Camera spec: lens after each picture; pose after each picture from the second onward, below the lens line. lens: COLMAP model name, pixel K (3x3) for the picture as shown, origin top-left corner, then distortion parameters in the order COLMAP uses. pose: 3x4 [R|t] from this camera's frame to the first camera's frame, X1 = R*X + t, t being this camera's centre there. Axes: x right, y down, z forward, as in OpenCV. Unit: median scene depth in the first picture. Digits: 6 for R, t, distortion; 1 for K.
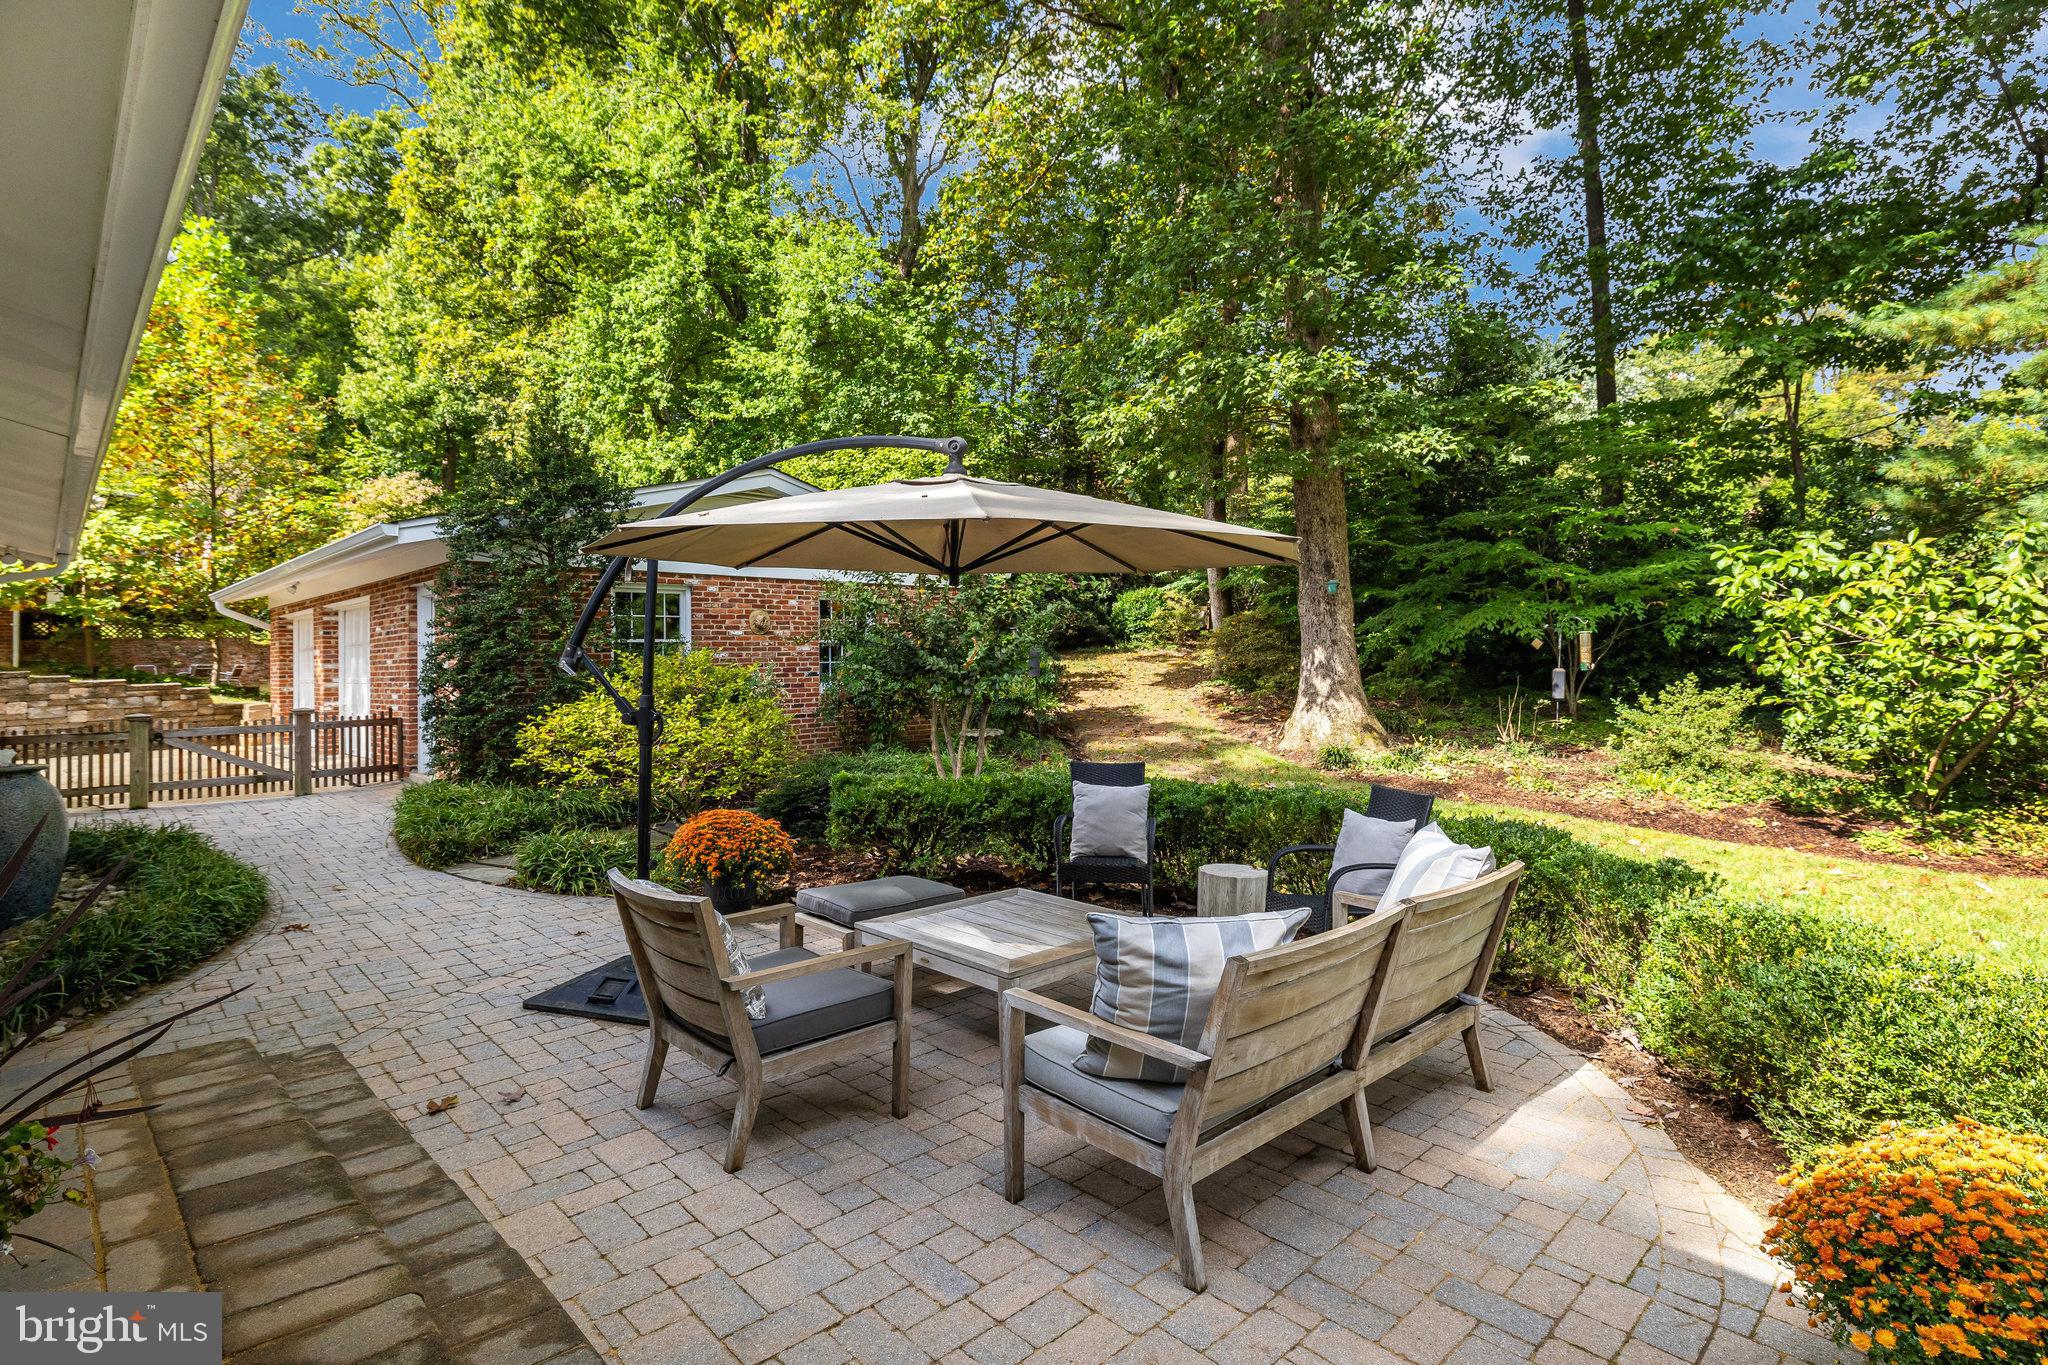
lens RADIAL K [[1002.4, 0, 1024.3], [0, 1002.4, 639.2], [0, 0, 1]] dist [0.003495, 0.000528]
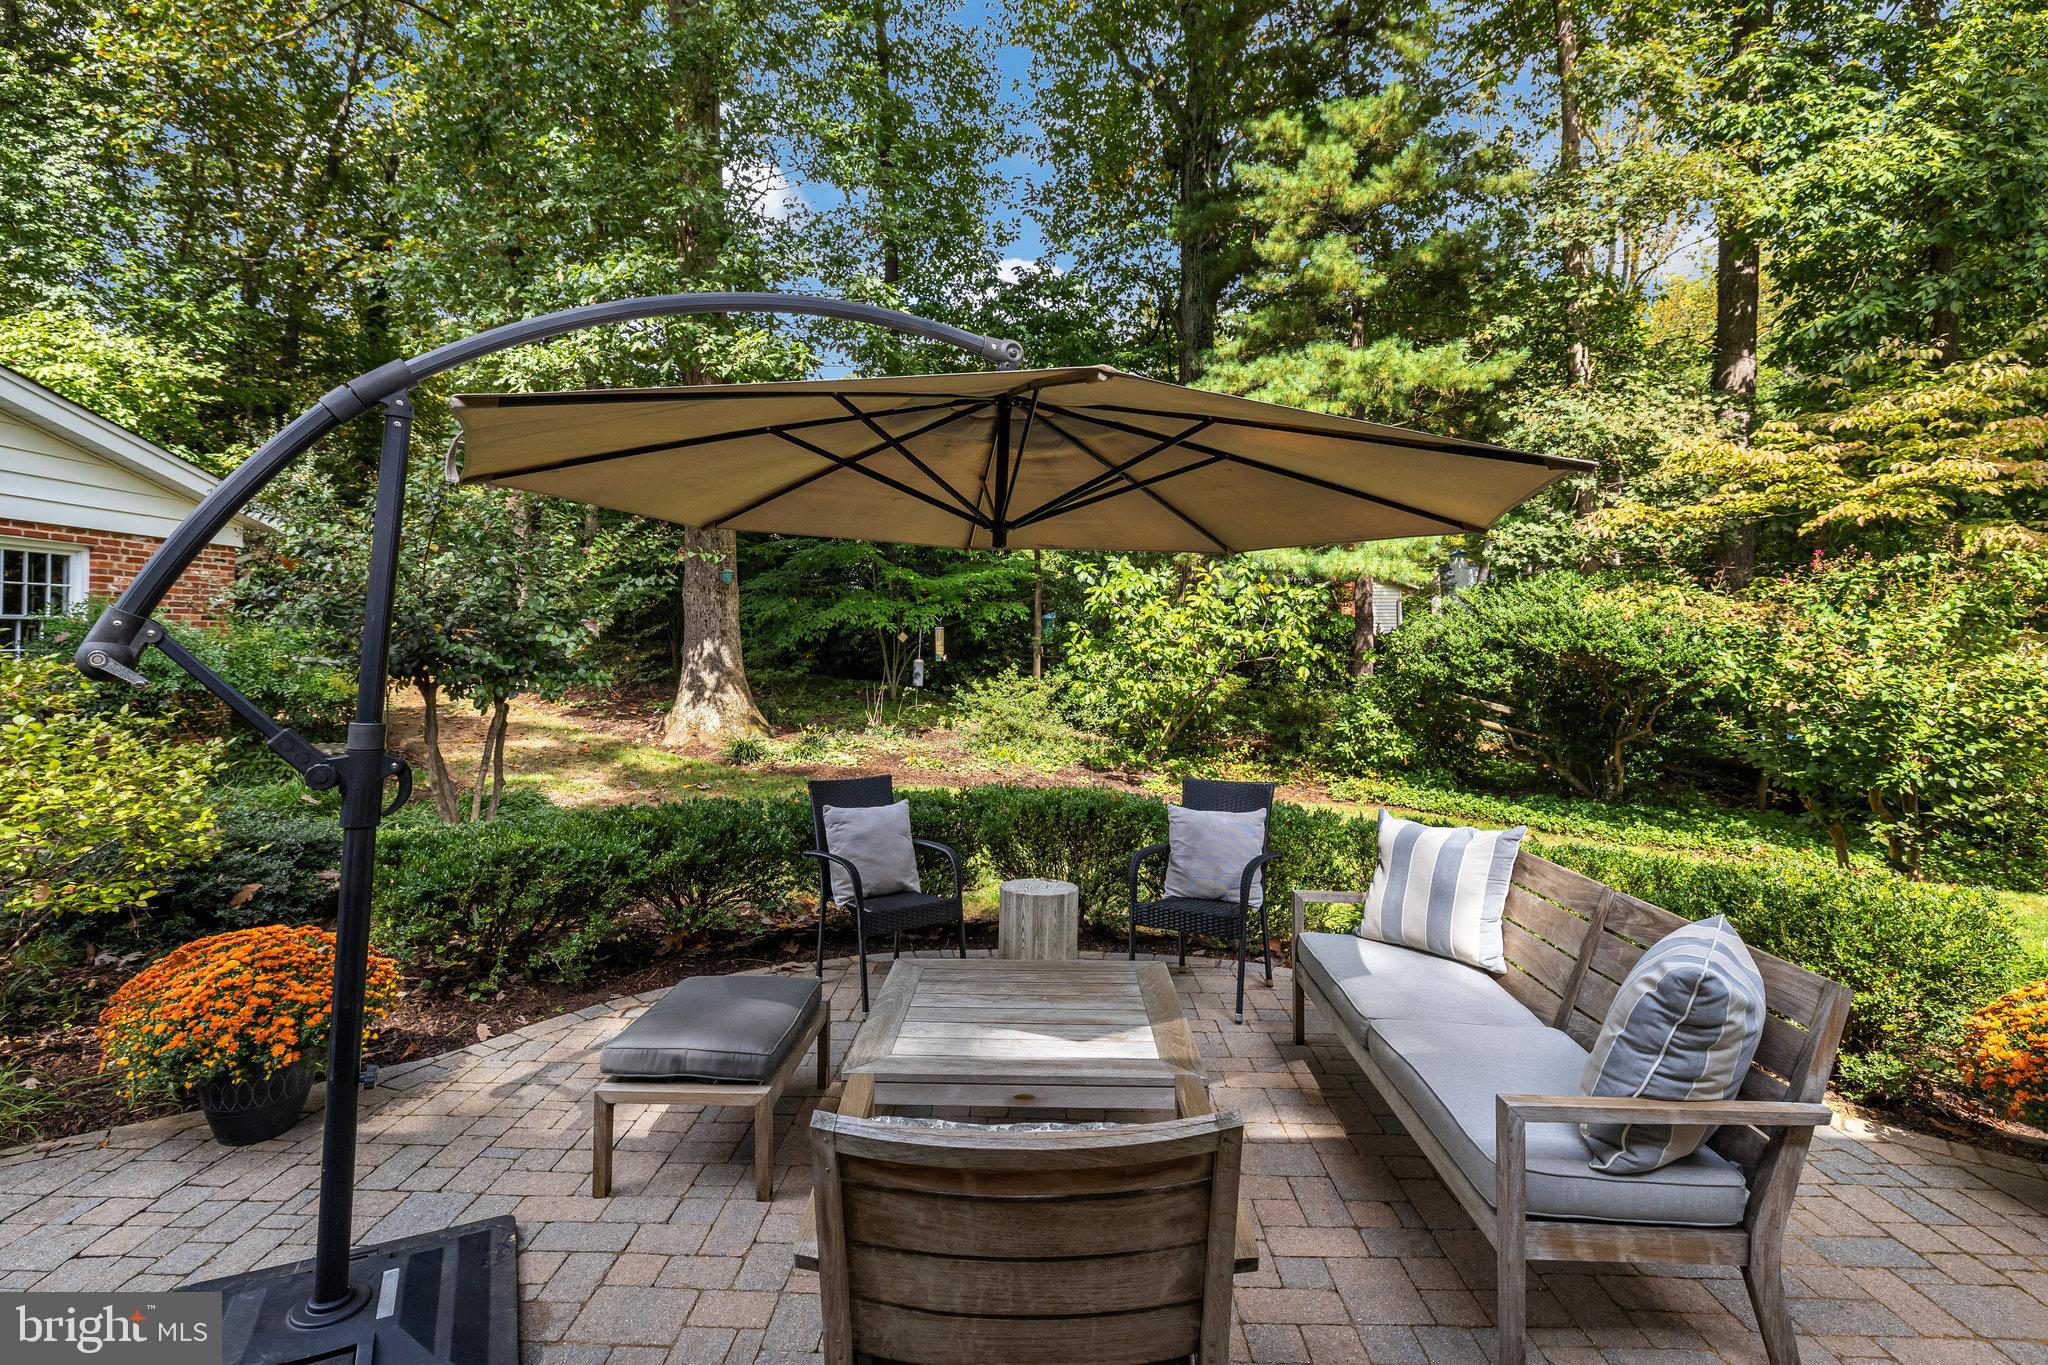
lens RADIAL K [[951.9, 0, 1024.3], [0, 951.9, 623.1], [0, 0, 1]] dist [-0.000858, -0.000001]
pose [[0.715379, 0.024594, 0.698304, -0.114955], [-0.017888, 0.999697, -0.016884, 0.002465], [-0.698508, -0.000412, 0.715602, 0.111895]]
